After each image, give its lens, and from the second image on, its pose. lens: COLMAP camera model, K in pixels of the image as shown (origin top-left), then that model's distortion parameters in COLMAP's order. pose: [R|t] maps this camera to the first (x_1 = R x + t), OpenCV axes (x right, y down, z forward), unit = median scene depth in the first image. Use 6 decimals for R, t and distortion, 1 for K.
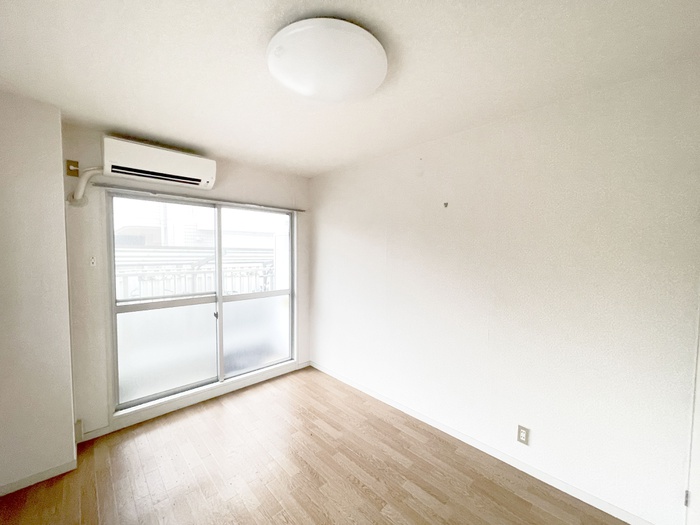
lens RADIAL K [[280.0, 0, 349.0], [0, 280.0, 265.1], [0, 0, 1]] dist [-0.004260, 0.000052]
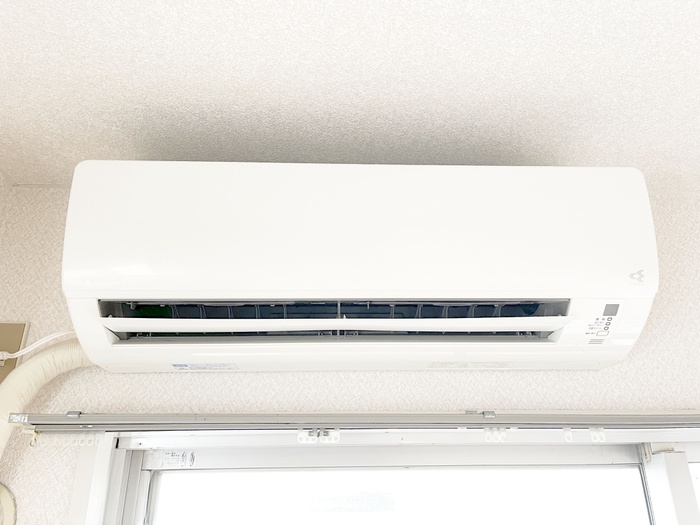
lens RADIAL K [[522.1, 0, 350.0], [0, 522.1, 262.5], [0, 0, 1]] dist [0.098958, -0.145713]
pose [[0.751953, -0.283427, -0.595177, -0.433022], [-0.016929, 0.894255, -0.447238, -0.192244], [0.659000, 0.346377, 0.667639, 0.713372]]
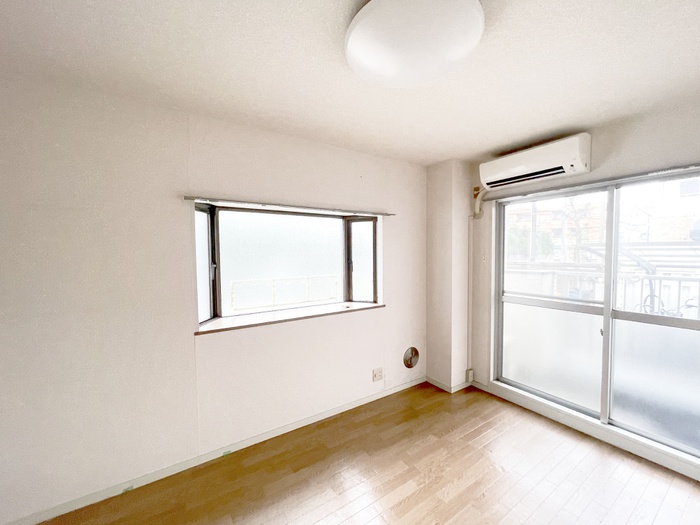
lens RADIAL K [[279.7, 0, 338.3], [0, 279.7, 264.7], [0, 0, 1]] dist [-0.013872, -0.000034]
pose [[-0.215967, 0.042973, -0.975454, 0.452623], [-0.033458, 0.998119, 0.051380, -0.023275], [0.975827, 0.043733, -0.214123, 0.510399]]
